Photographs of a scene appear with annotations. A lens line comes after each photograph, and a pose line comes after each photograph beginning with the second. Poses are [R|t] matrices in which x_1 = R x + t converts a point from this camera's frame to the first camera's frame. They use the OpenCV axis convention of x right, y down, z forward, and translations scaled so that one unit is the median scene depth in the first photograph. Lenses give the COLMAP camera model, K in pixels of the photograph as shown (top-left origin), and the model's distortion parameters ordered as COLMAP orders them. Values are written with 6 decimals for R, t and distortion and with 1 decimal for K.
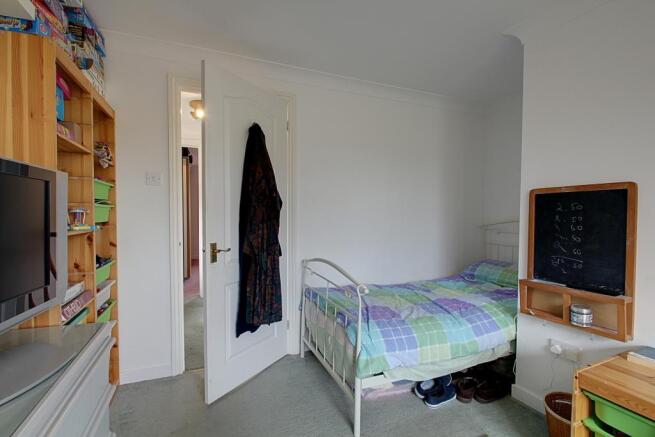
lens RADIAL K [[303.2, 0, 327.3], [0, 303.2, 218.4], [0, 0, 1]] dist [-0.005077, -0.001417]
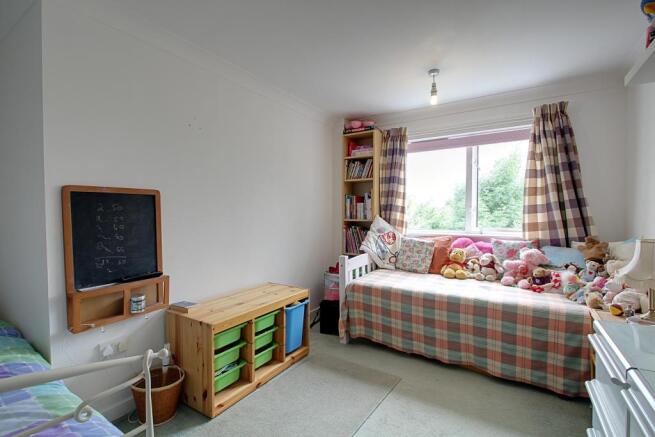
lens RADIAL K [[303.2, 0, 327.3], [0, 303.2, 218.7], [0, 0, 1]] dist [-0.005077, -0.001417]
pose [[-0.554055, -0.019284, 0.832257, -0.466183], [0.013841, 0.999380, 0.032370, -0.022691], [-0.832365, 0.029454, -0.553445, 0.958635]]
